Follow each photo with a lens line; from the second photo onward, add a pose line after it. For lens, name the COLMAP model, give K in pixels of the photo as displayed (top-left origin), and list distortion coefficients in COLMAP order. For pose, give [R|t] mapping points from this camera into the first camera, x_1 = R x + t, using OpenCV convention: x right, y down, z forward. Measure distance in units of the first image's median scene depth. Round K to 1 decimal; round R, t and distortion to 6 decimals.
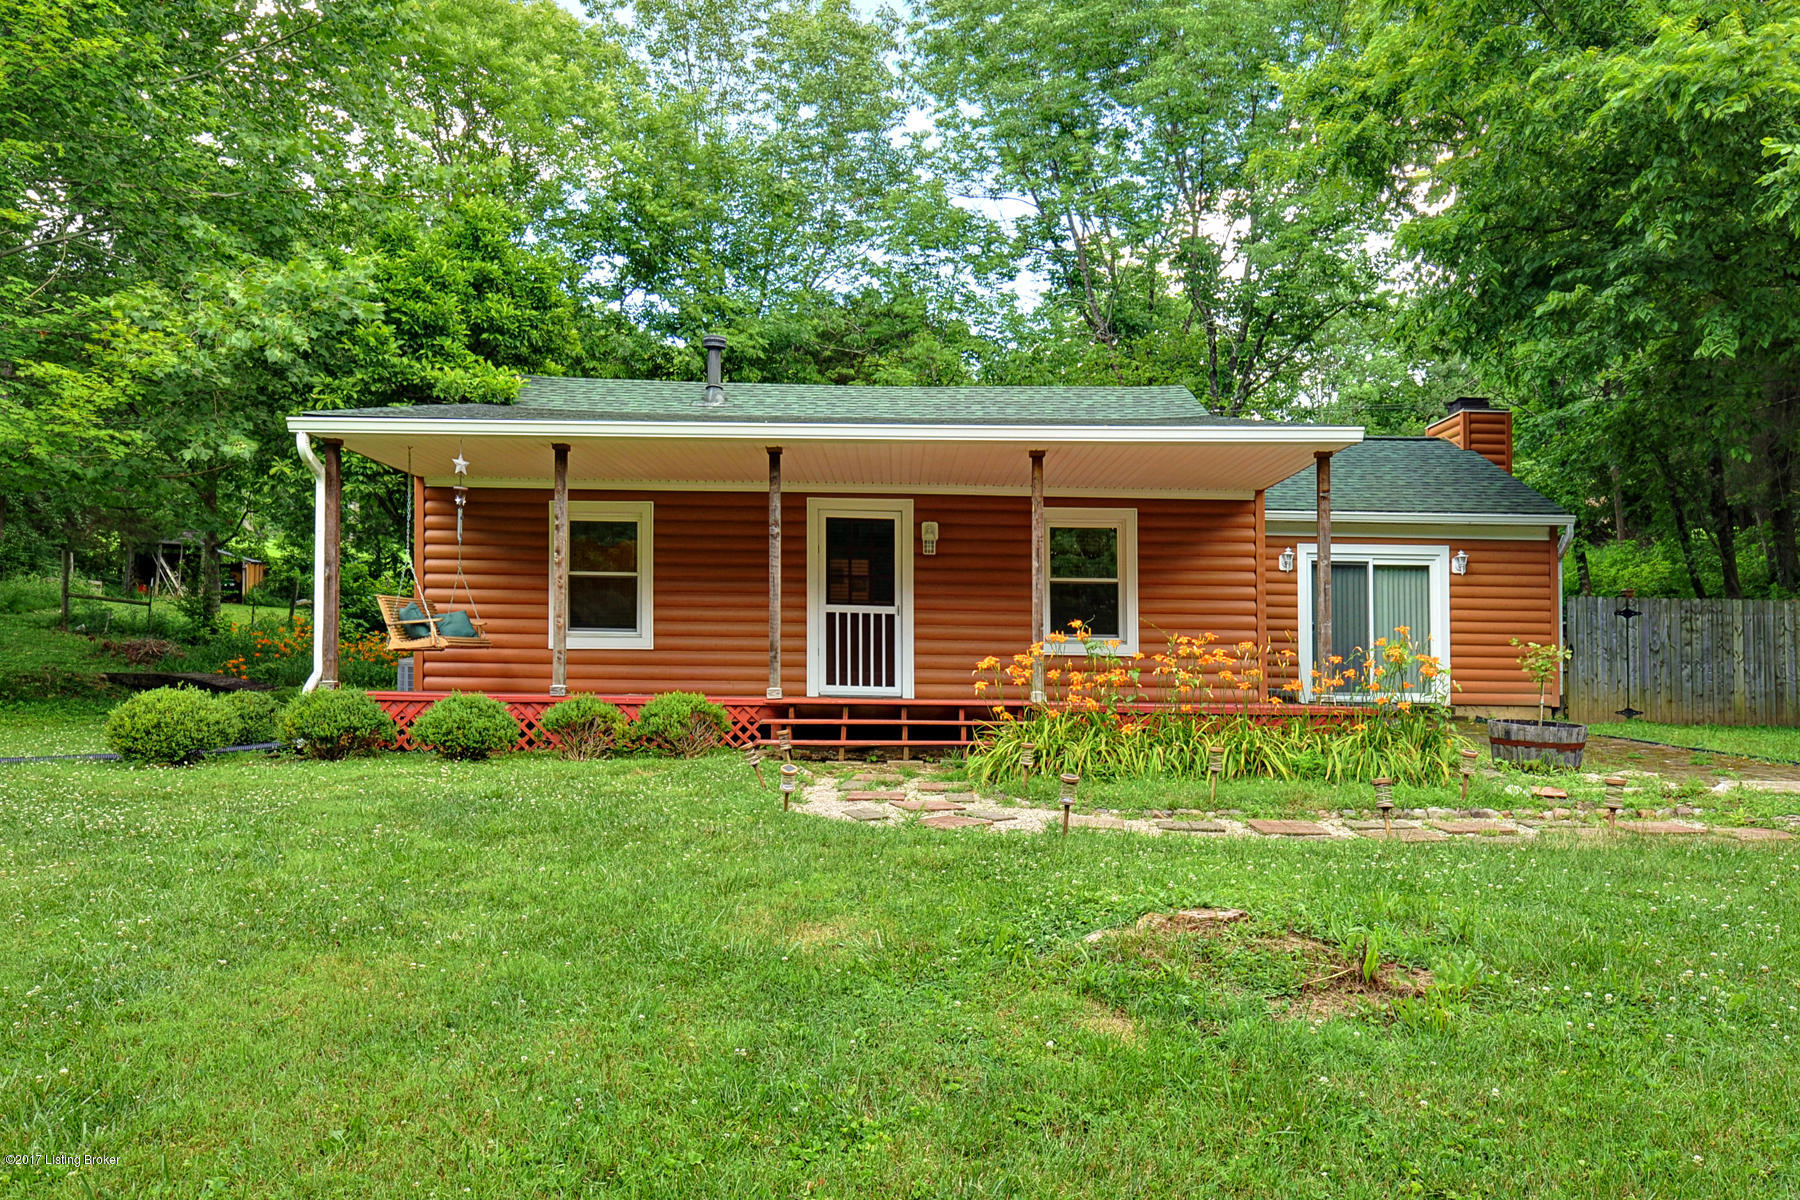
lens RADIAL K [[1092.3, 0, 896.8], [0, 1092.3, 630.3], [0, 0, 1]] dist [0.002458, 0.001461]
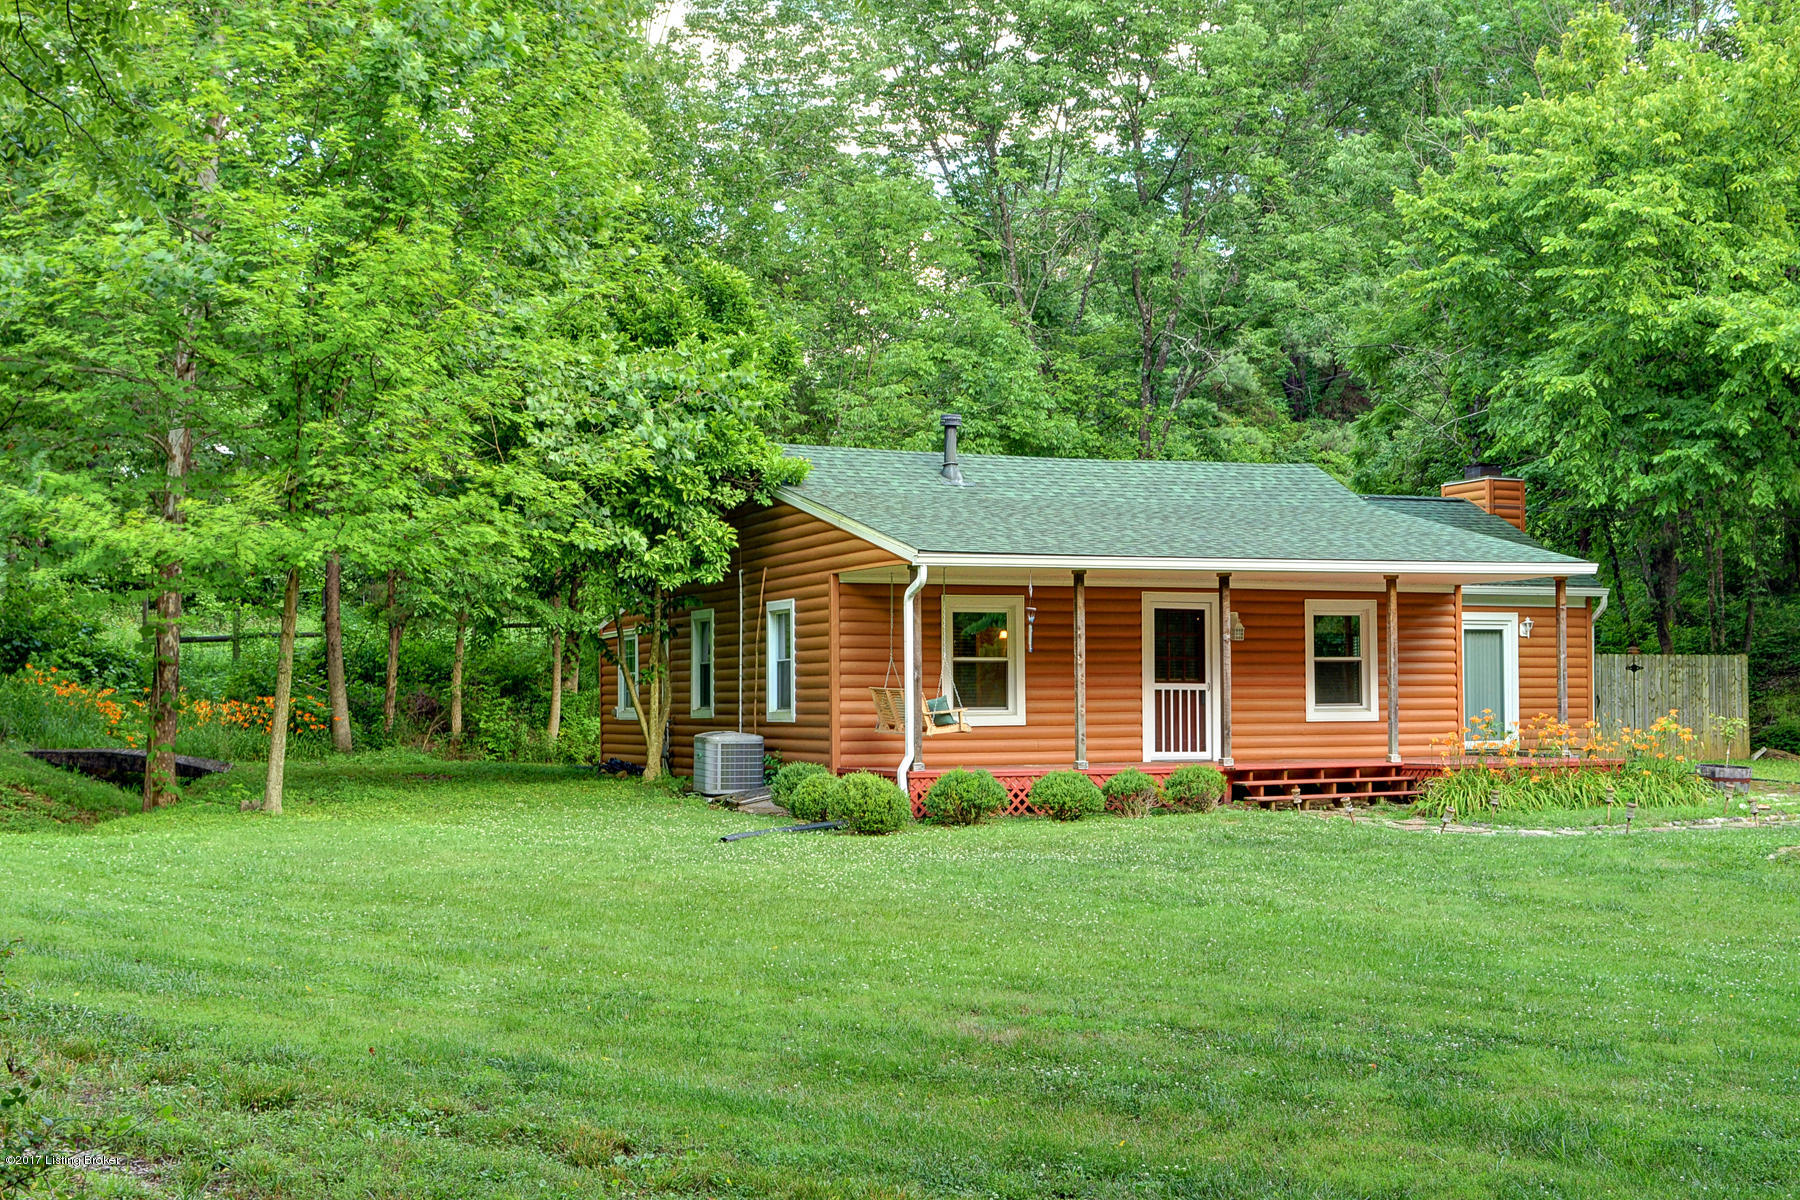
lens RADIAL K [[2086.0, 0, 900.0], [0, 2086.0, 600.0], [0, 0, 1]] dist [0.159586, 0.005096]
pose [[0.904591, -0.003725, 0.426264, -1.251658], [0.005692, 0.999978, -0.003341, -0.105217], [-0.426242, 0.005449, 0.904593, -0.895618]]
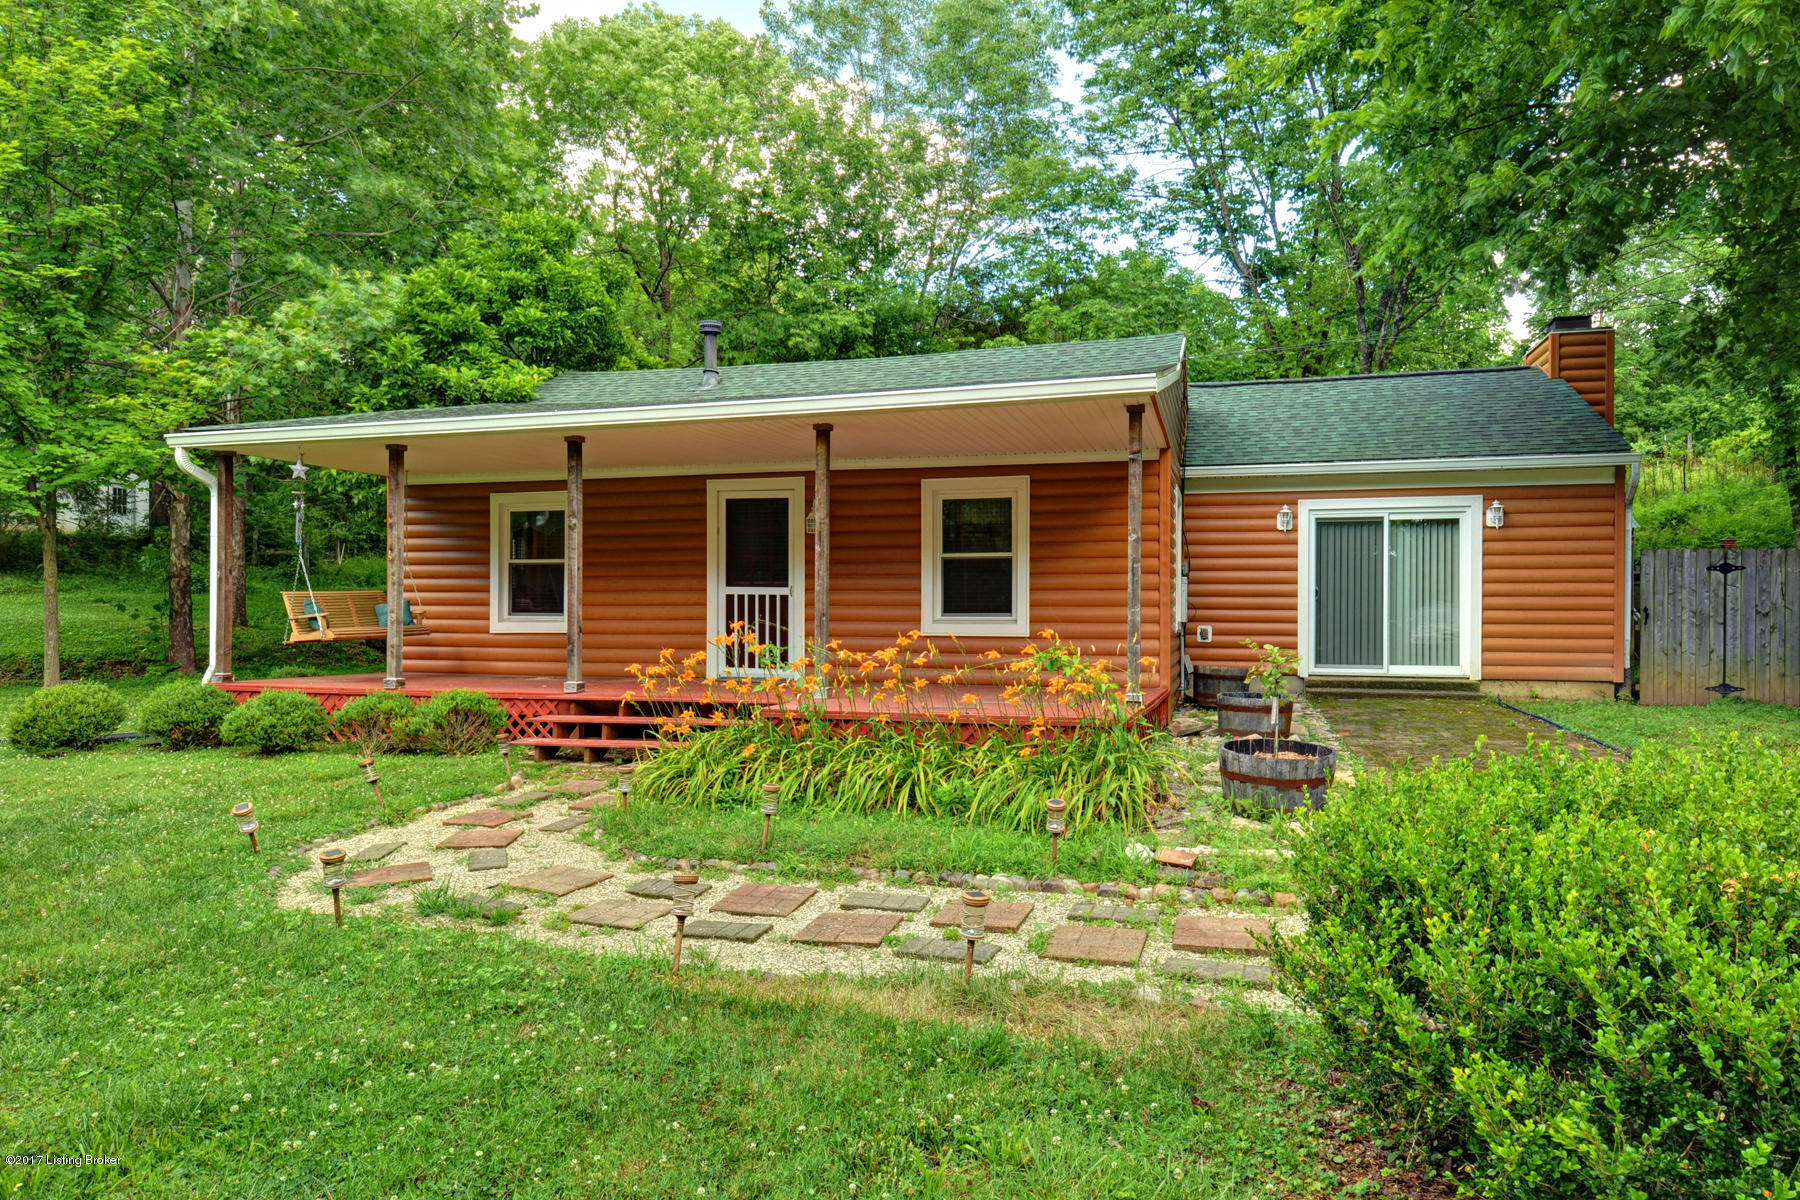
lens RADIAL K [[974.7, 0, 977.2], [0, 974.7, 606.0], [0, 0, 1]] dist [0.004491, 0.000774]
pose [[0.970667, -0.014517, -0.239989, 0.368840], [0.022915, 0.999217, 0.032241, -0.029093], [0.239333, -0.036794, 0.970240, 0.189738]]
